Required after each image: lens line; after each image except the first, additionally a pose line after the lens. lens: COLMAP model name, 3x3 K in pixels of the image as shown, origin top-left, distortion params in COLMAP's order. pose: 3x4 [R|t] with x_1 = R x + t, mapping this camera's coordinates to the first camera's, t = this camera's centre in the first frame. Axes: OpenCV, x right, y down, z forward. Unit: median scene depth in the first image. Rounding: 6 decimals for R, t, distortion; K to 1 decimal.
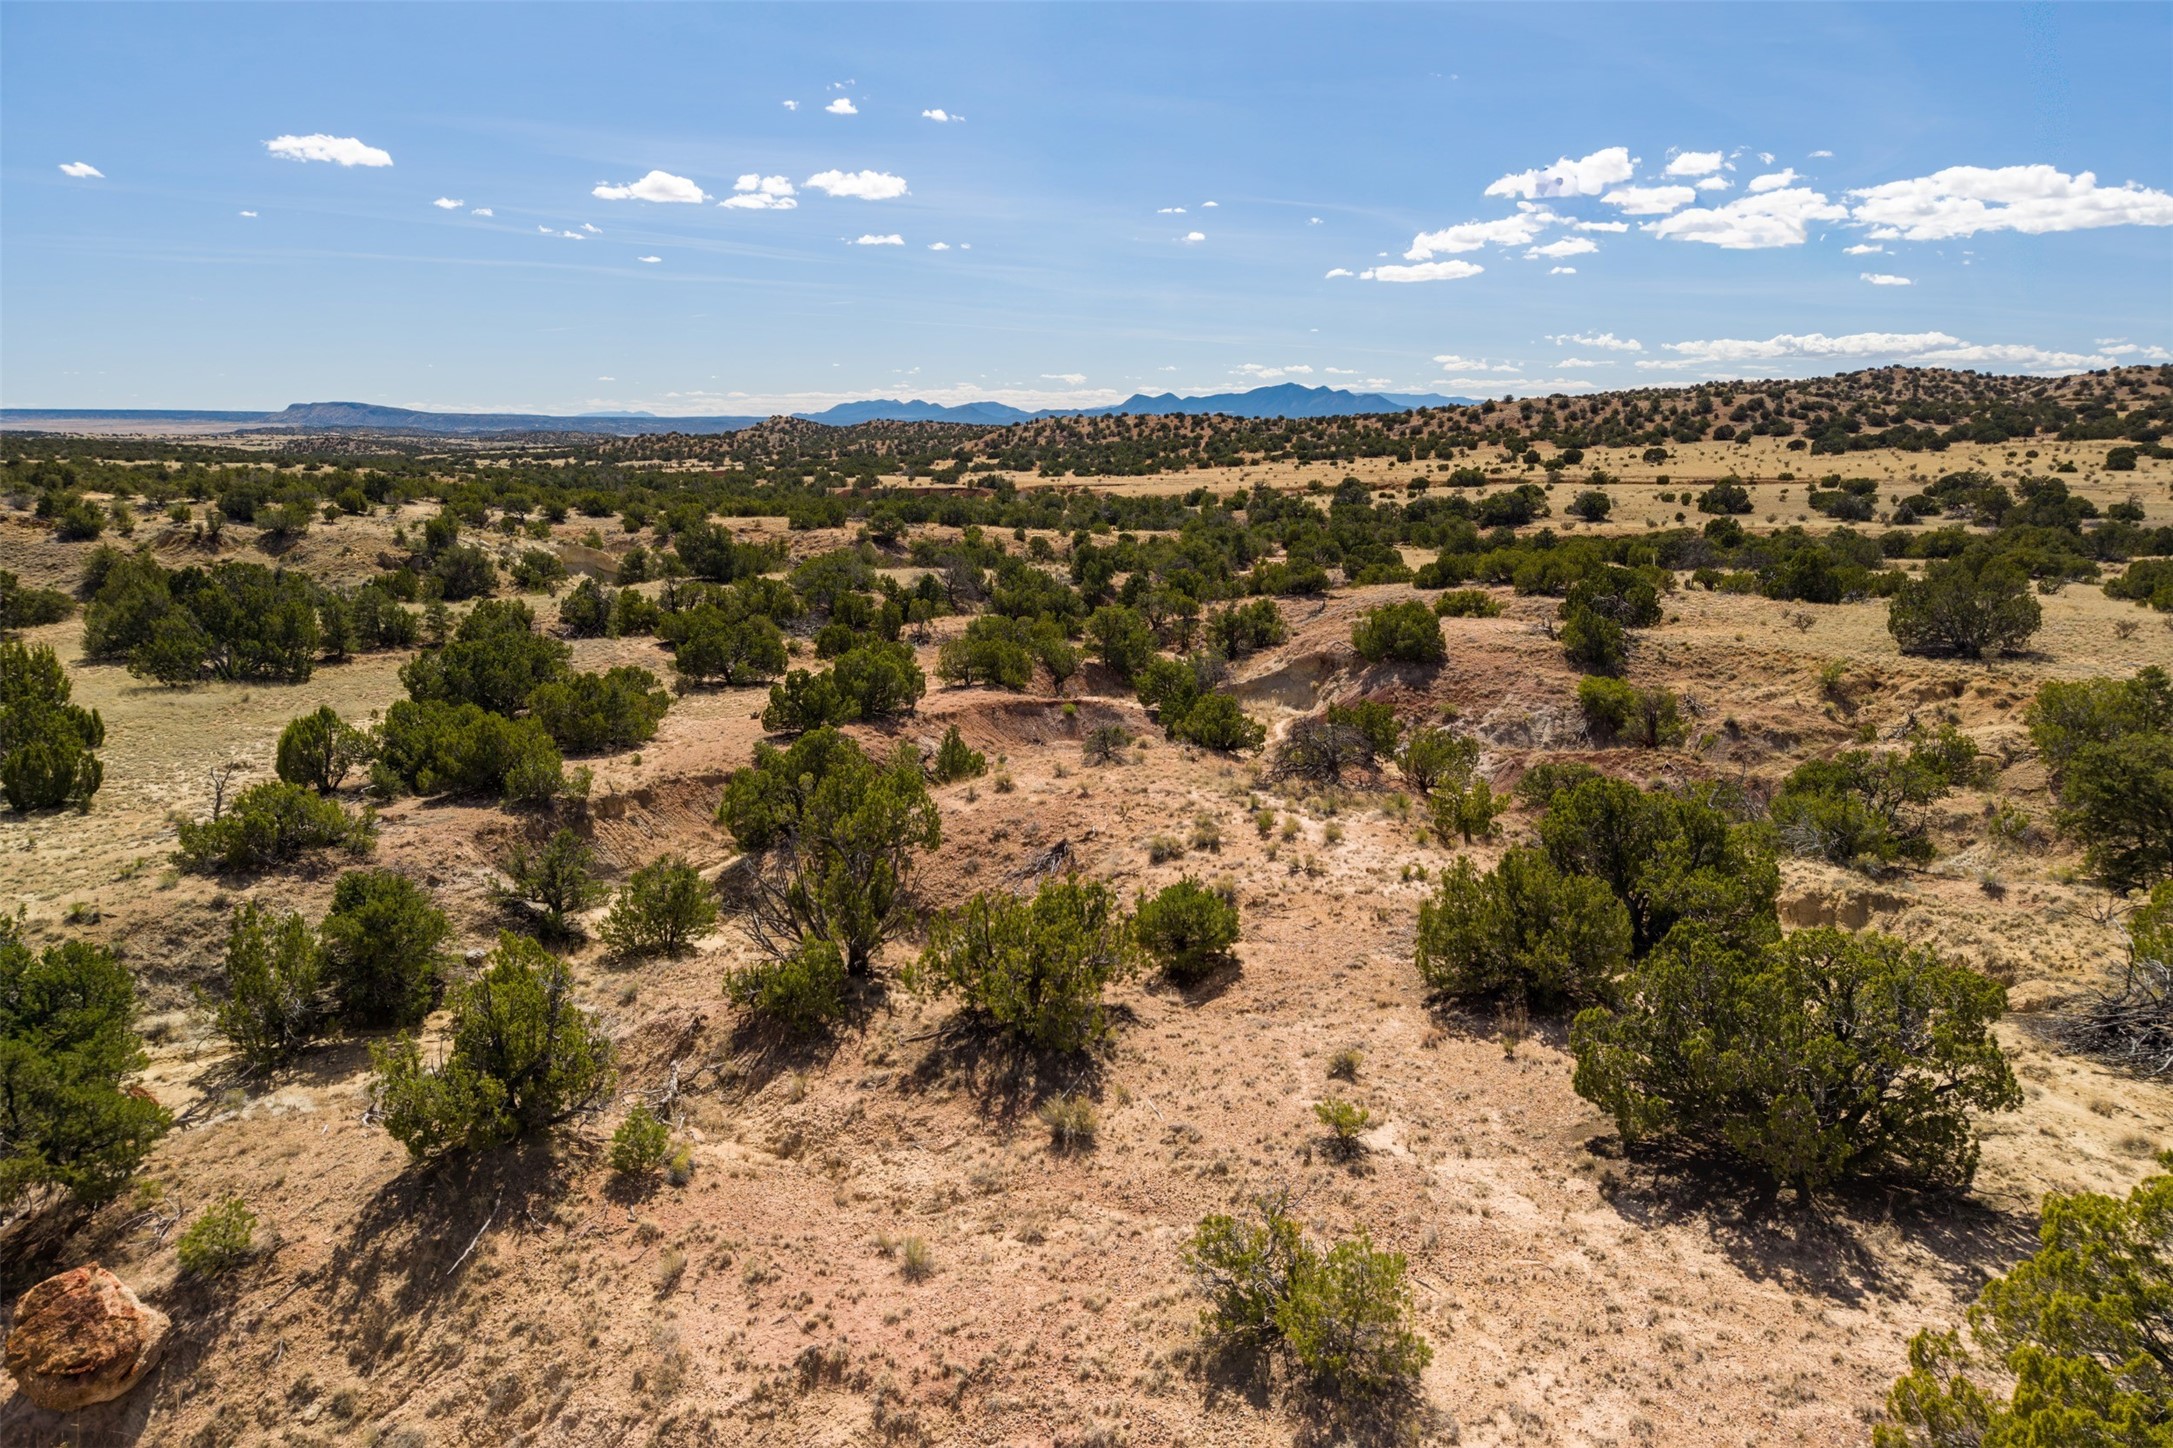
lens RADIAL K [[1442.5, 0, 1085.3], [0, 1442.5, 637.7], [0, 0, 1]] dist [0.053044, -0.041972]
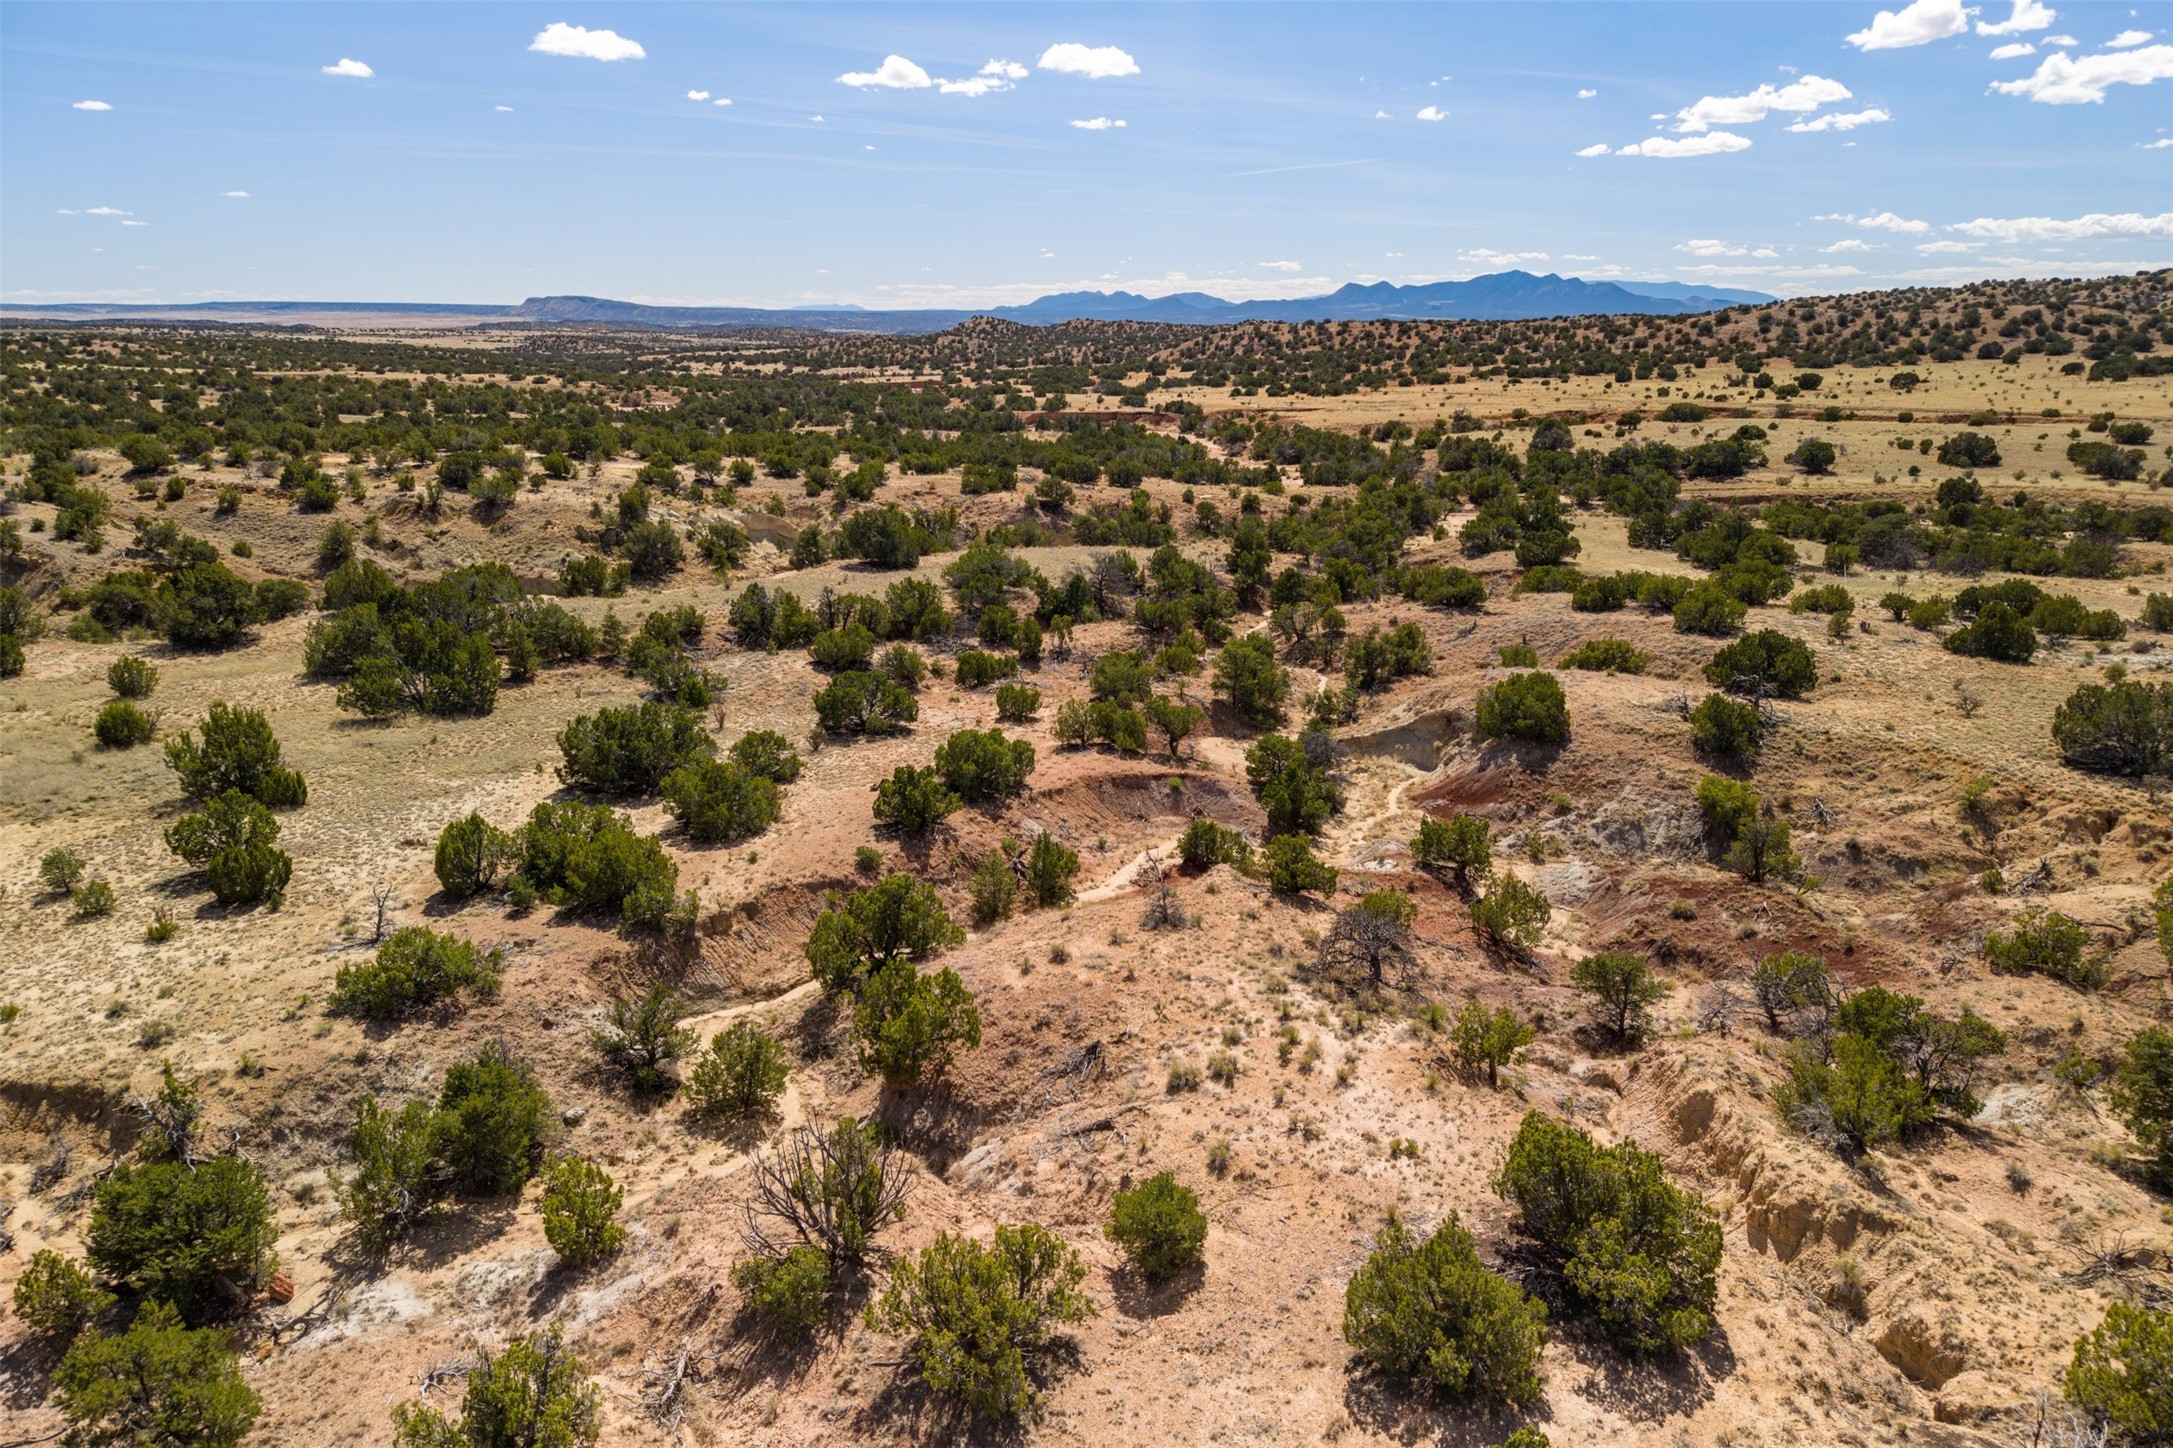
lens RADIAL K [[1443.6, 0, 1086.8], [0, 1443.6, 682.0], [0, 0, 1]] dist [0.055882, -0.047142]
pose [[0.990429, 0.034230, -0.133713, 0.017010], [-0.020451, 0.994461, 0.103095, -0.035732], [0.136502, -0.099374, 0.985643, -0.003642]]
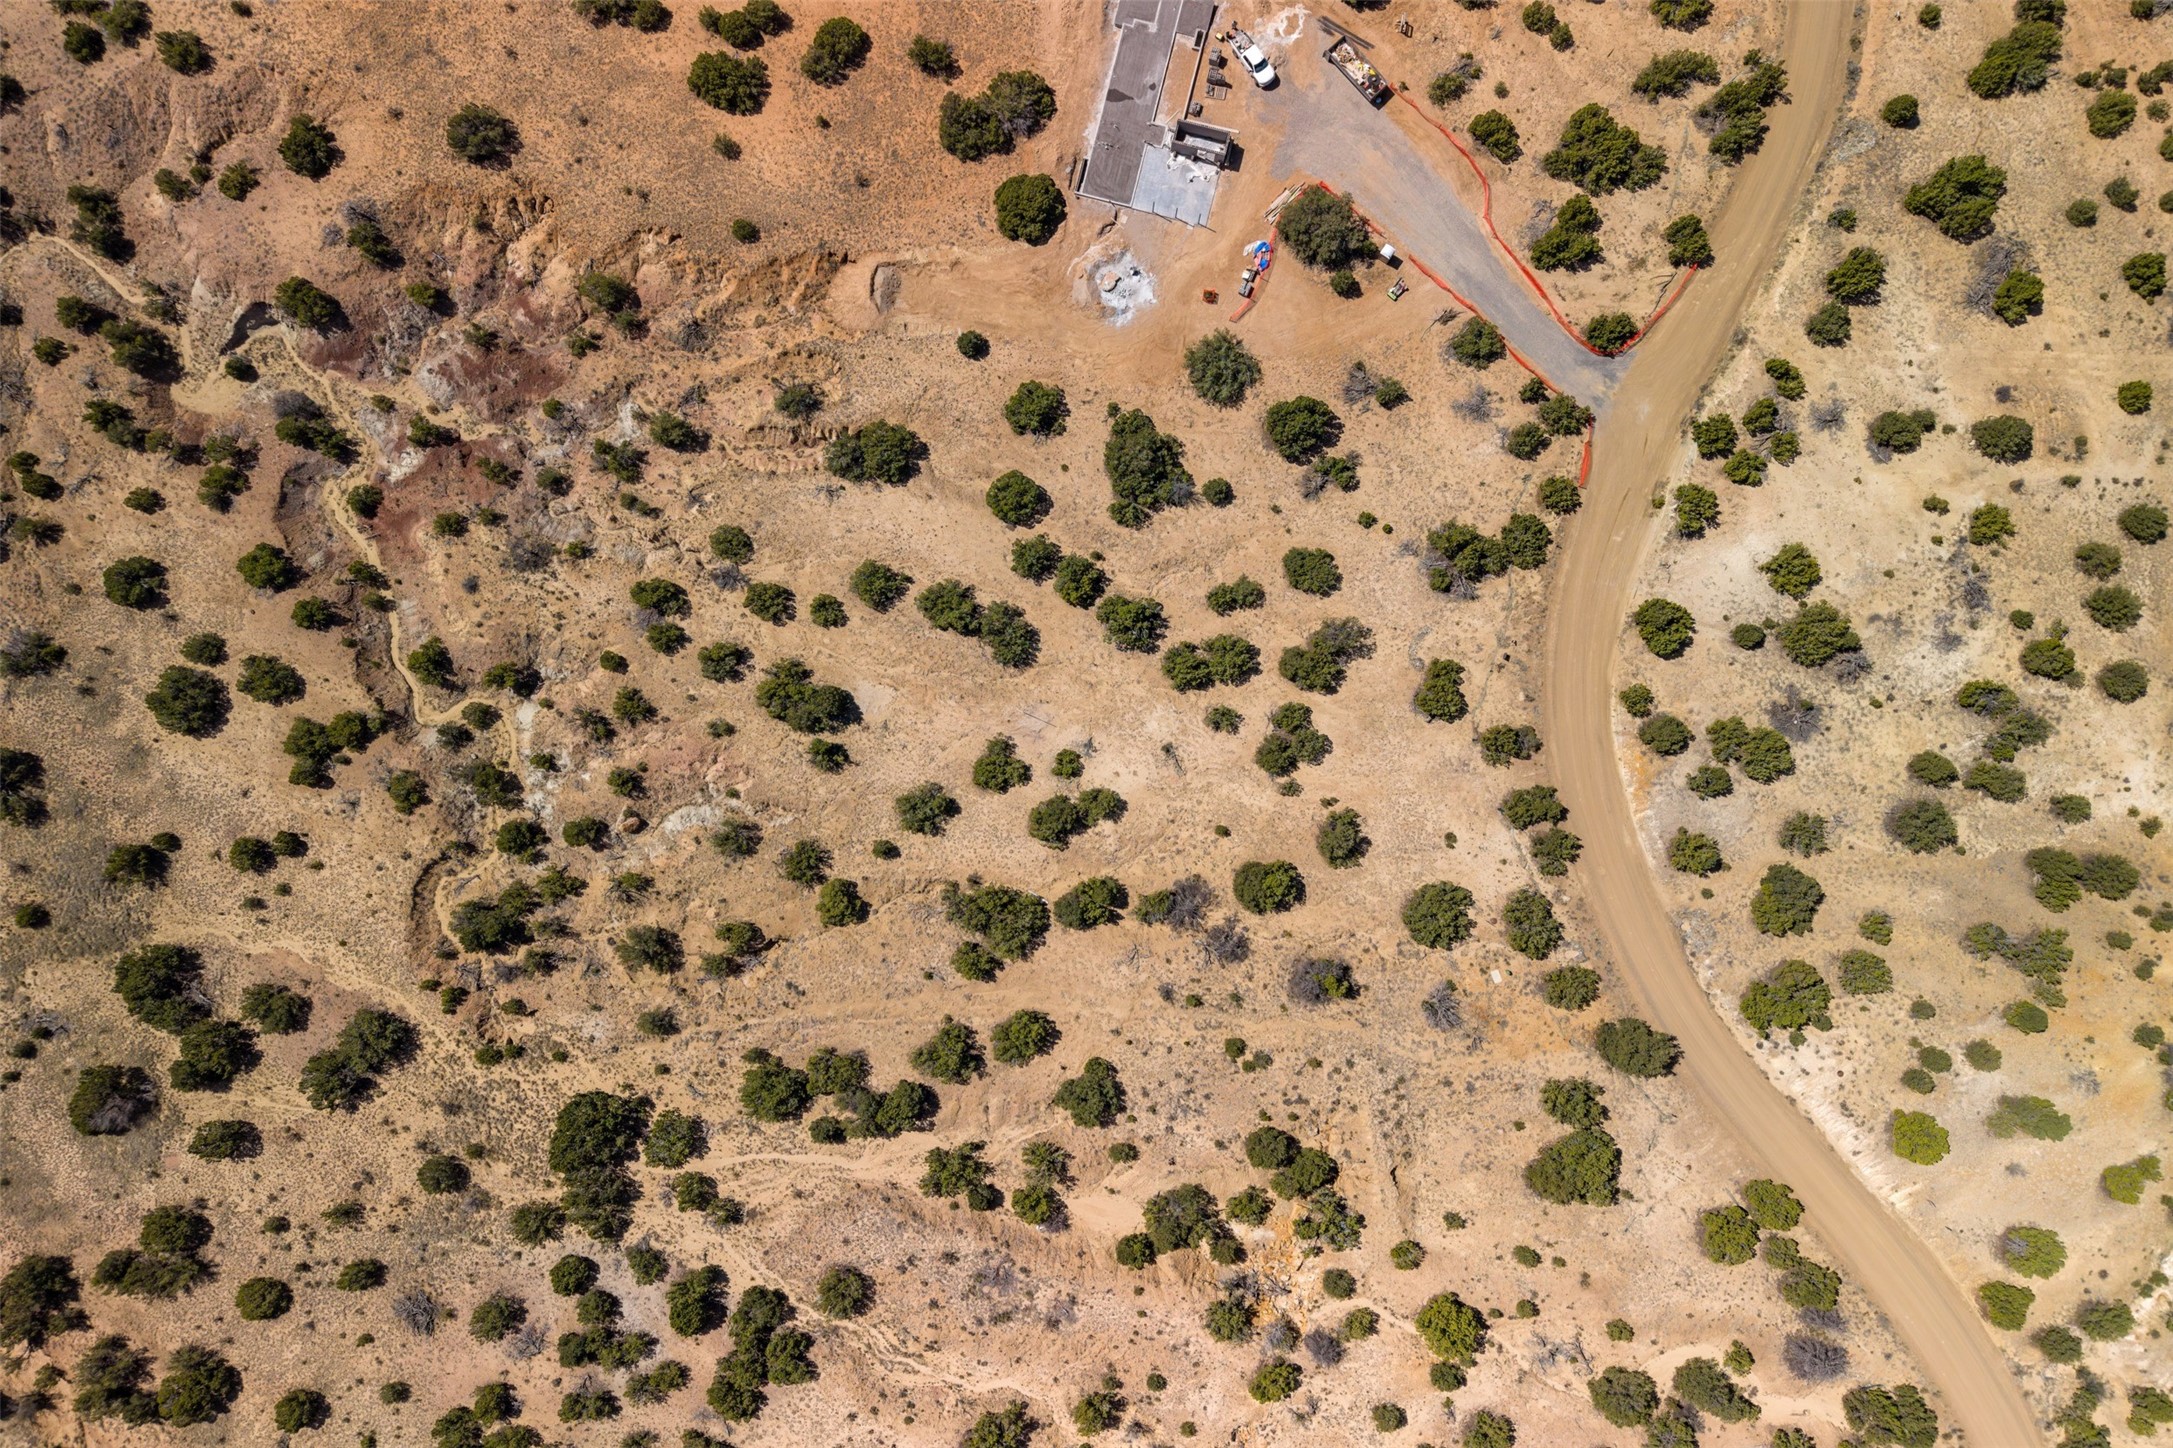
lens RADIAL K [[1503.3, 0, 1083.0], [0, 1503.3, 695.8], [0, 0, 1]] dist [0.039316, -0.039293]
pose [[0.540938, -0.841058, 0.002665, 0.105625], [0.113882, 0.076384, 0.990554, -0.608472], [-0.833317, -0.535524, 0.137100, -0.155950]]
